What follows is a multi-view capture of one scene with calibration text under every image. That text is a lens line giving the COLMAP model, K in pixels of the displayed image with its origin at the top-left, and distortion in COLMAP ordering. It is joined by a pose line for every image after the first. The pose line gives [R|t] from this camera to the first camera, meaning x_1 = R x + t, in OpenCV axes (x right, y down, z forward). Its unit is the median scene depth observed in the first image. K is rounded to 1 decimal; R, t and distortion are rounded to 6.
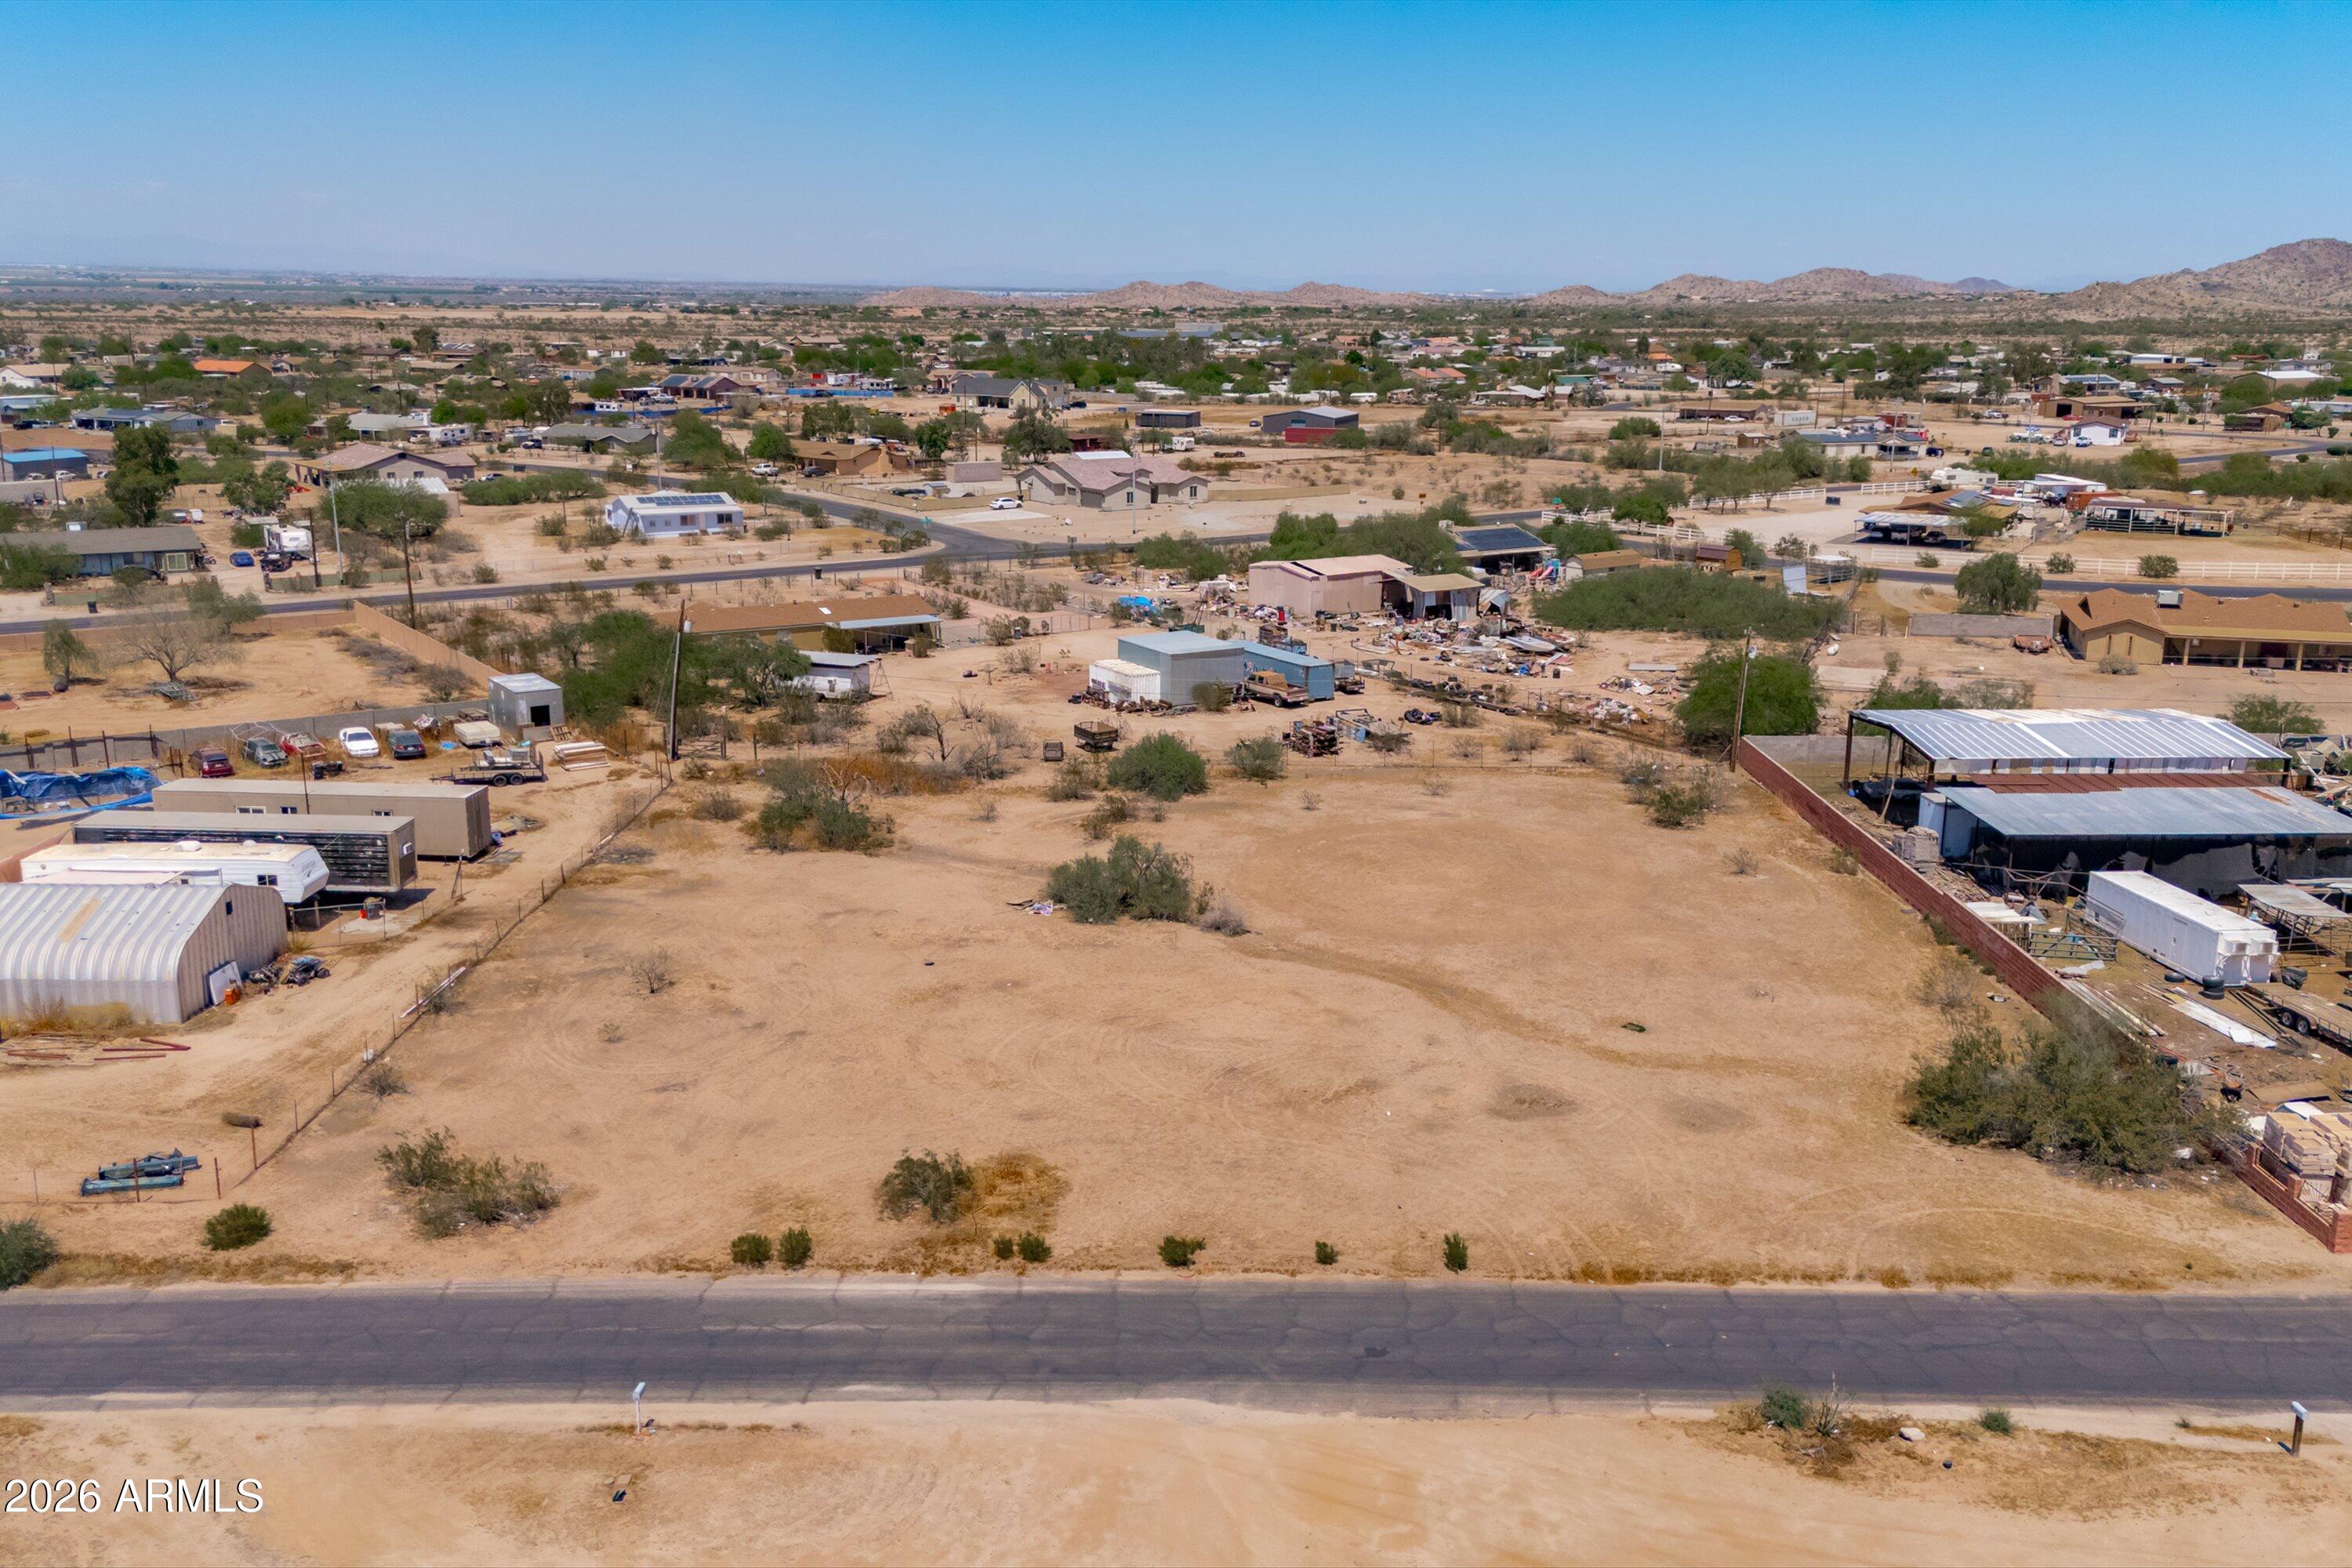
lens RADIAL K [[2046.7, 0, 1176.0], [0, 2046.7, 784.0], [0, 0, 1]] dist [0.124539, -0.126311]
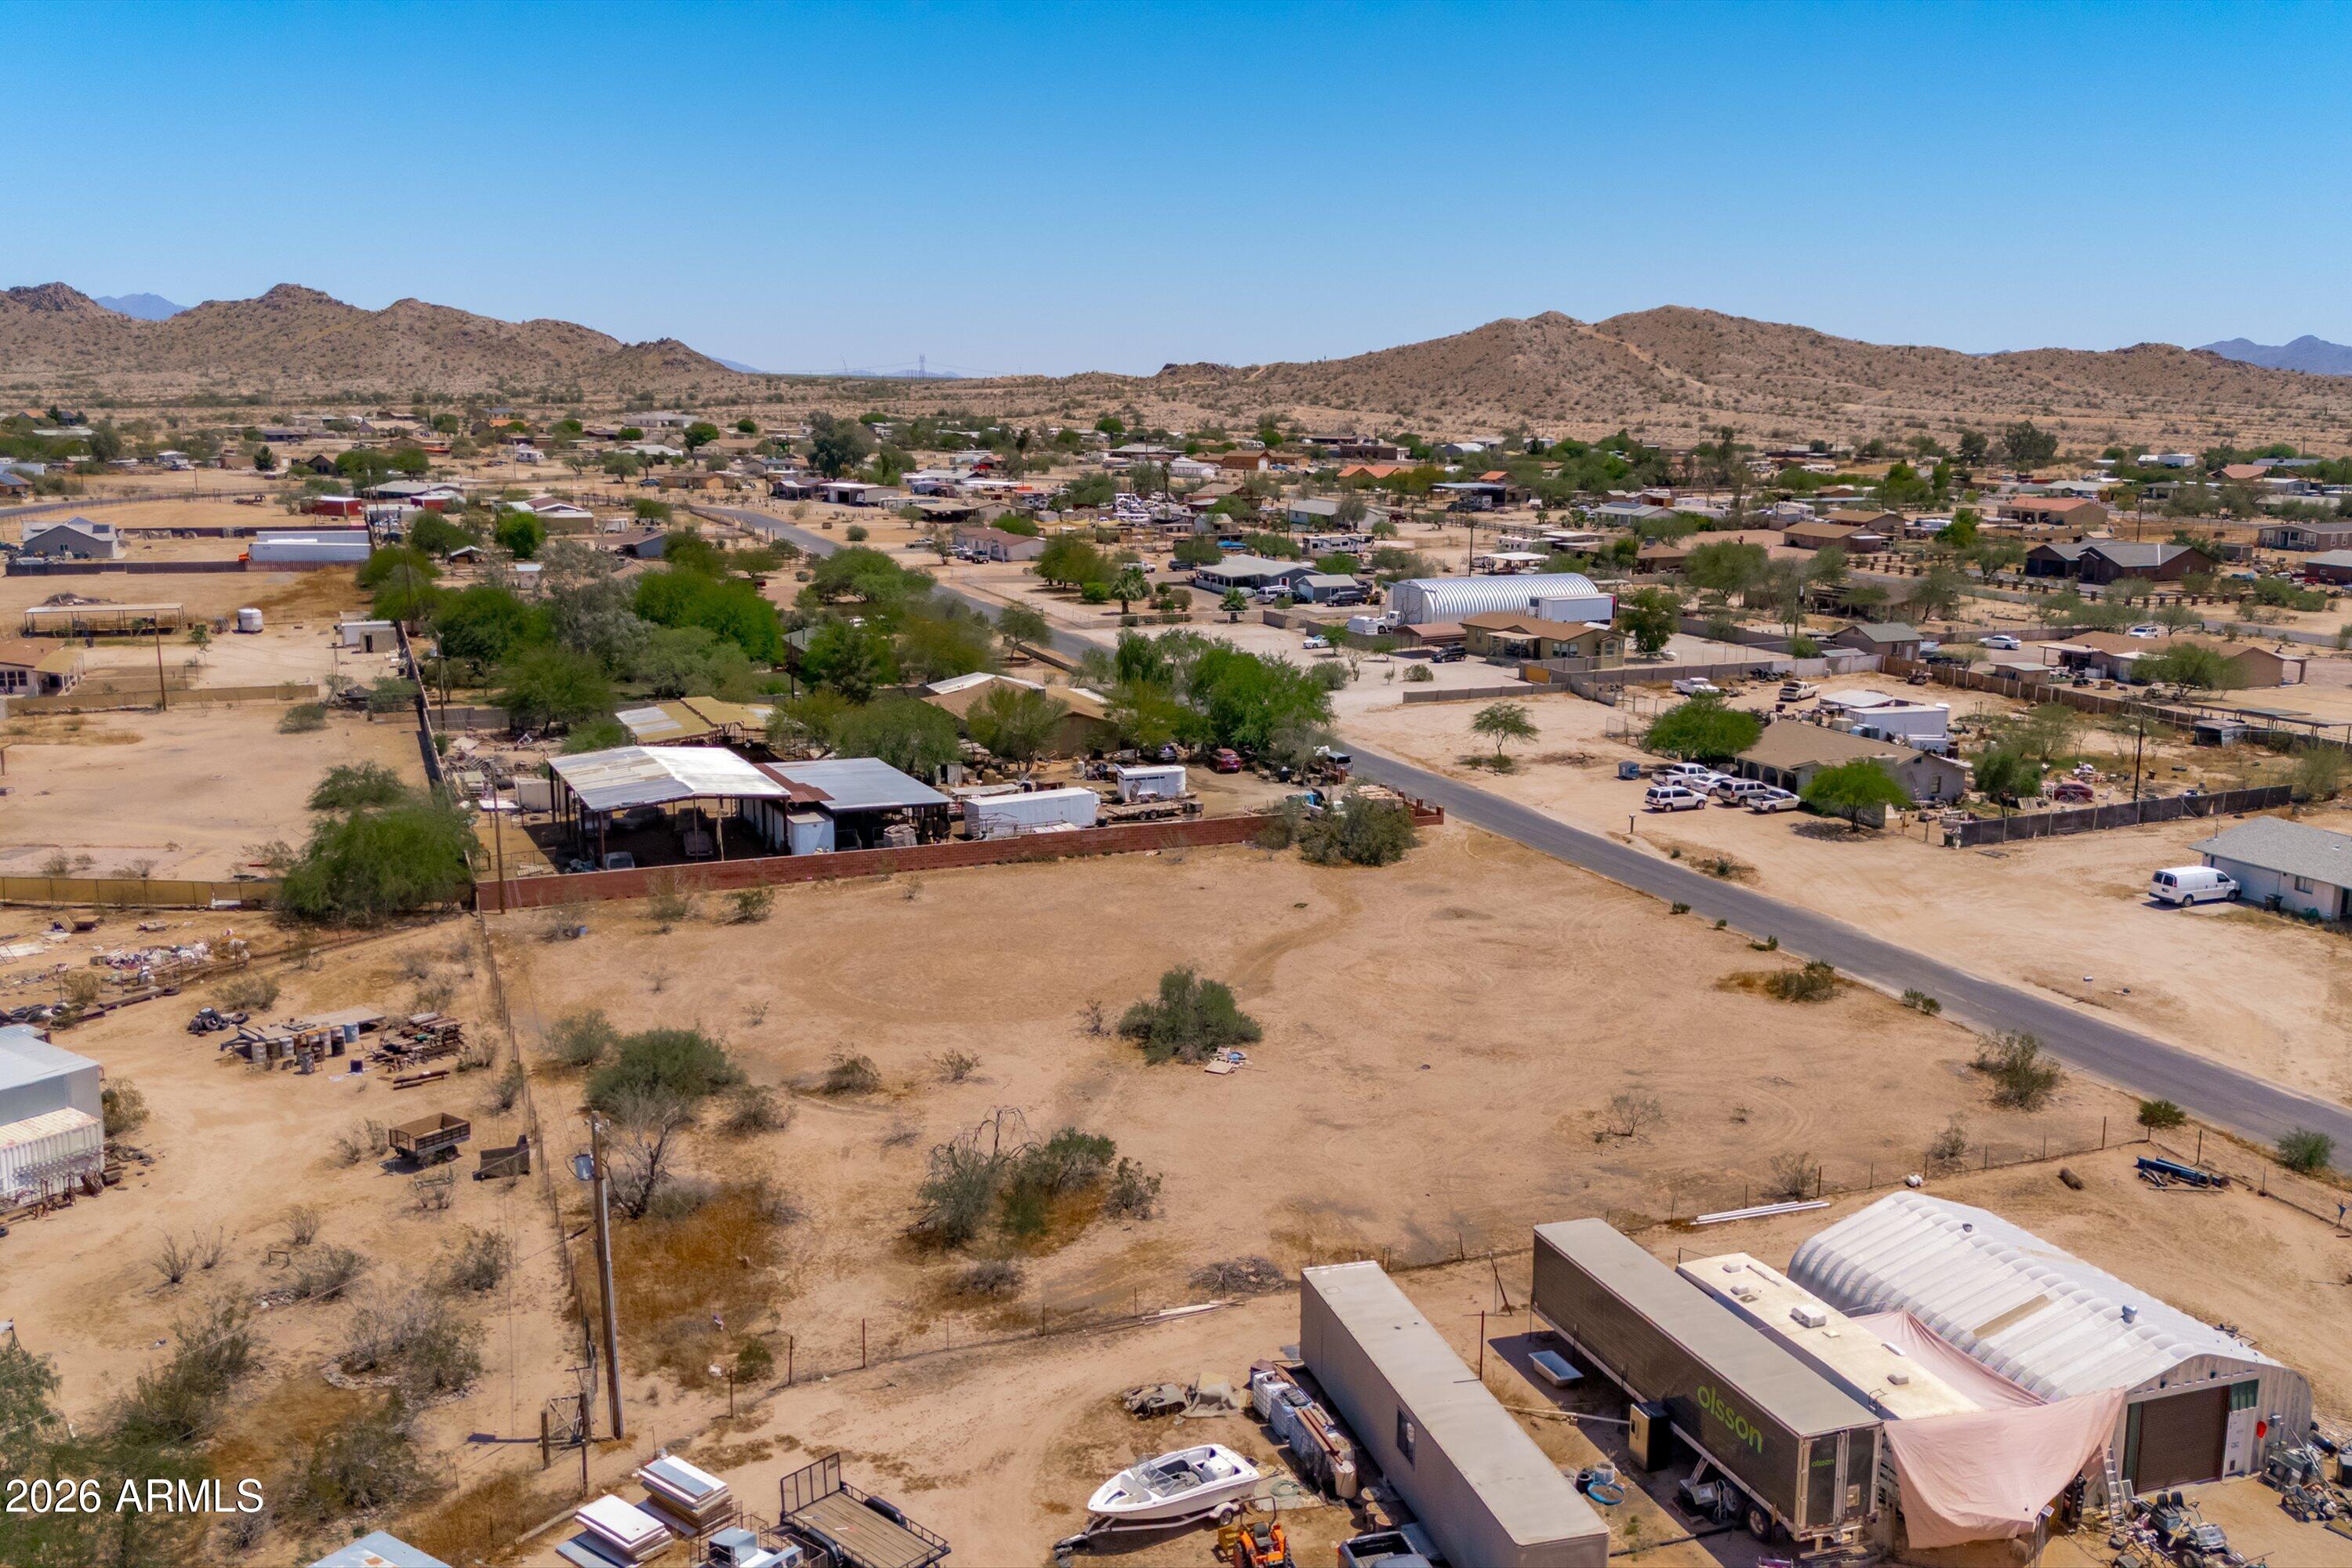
lens RADIAL K [[2035.4, 0, 1176.0], [0, 2035.4, 784.0], [0, 0, 1]] dist [0.125334, -0.140029]
pose [[-0.377508, -0.191883, 0.905908, -0.977394], [0.205732, 0.936466, 0.284087, -0.371411], [-0.902863, 0.293620, -0.314047, 1.347493]]
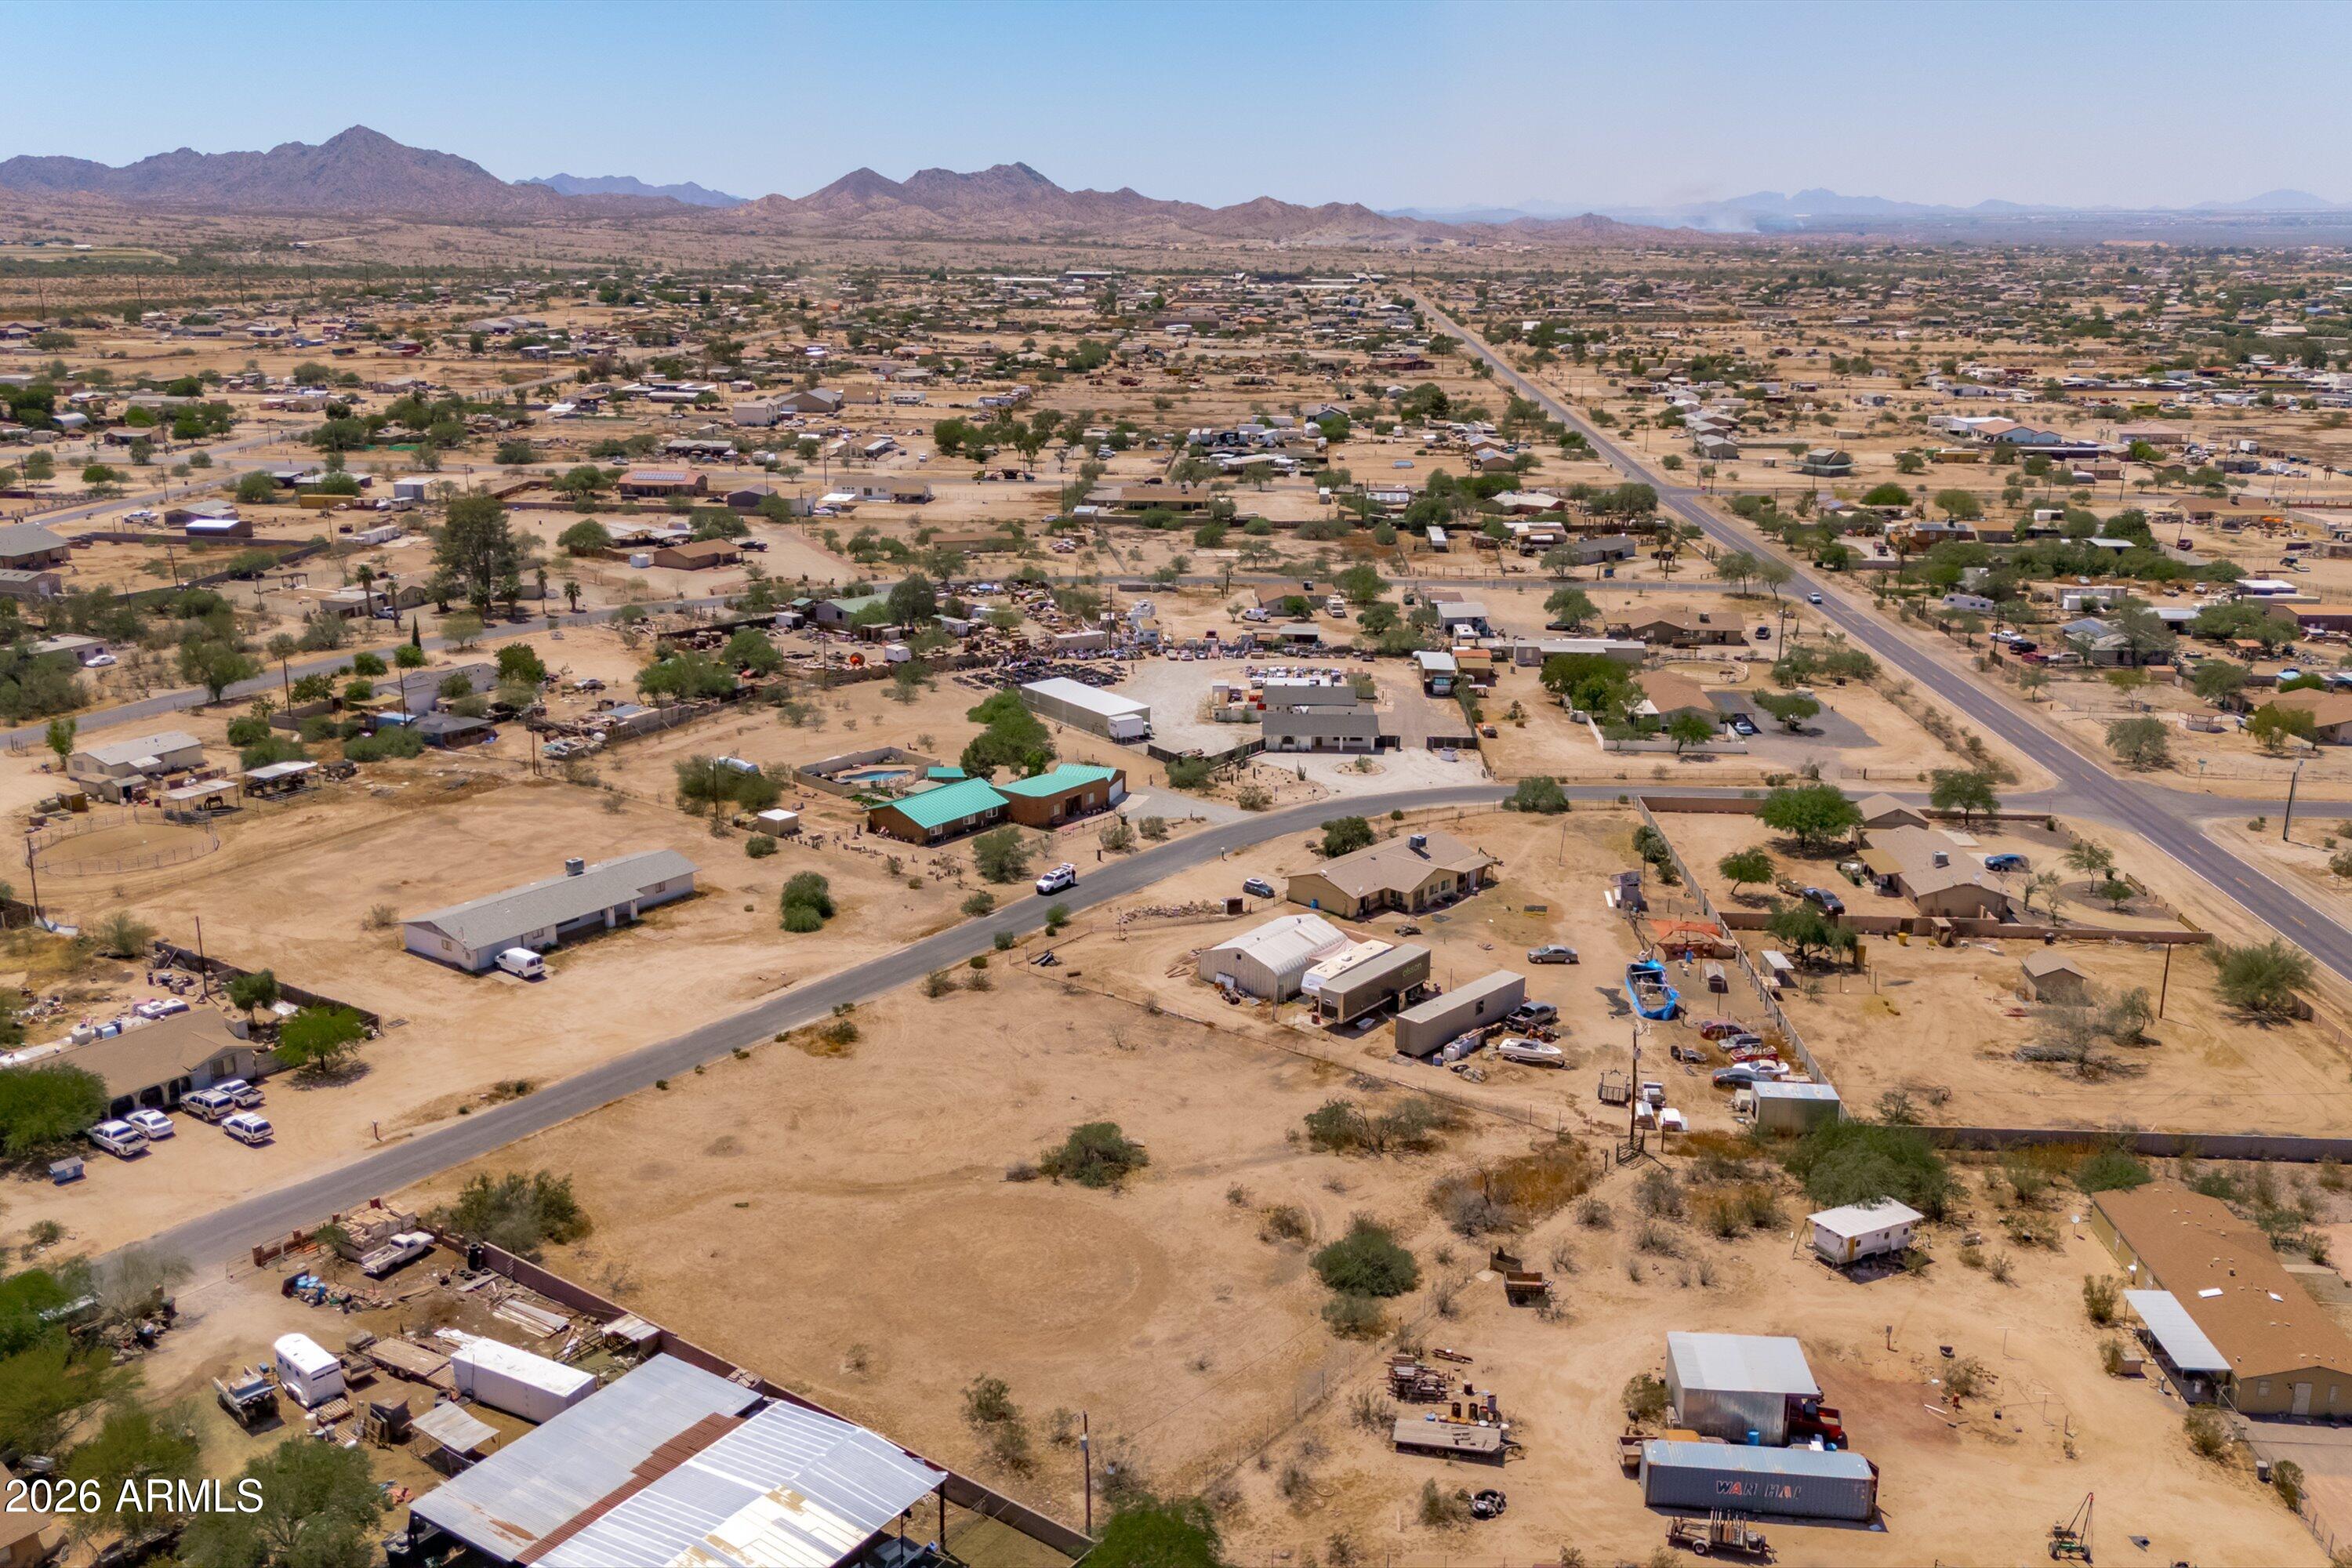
lens RADIAL K [[2035.4, 0, 1176.0], [0, 2035.4, 784.0], [0, 0, 1]] dist [0.125334, -0.140029]
pose [[-0.598828, 0.204364, -0.774365, 1.164138], [-0.199007, 0.898598, 0.391046, -0.884219], [0.775759, 0.388273, -0.497436, 1.804920]]
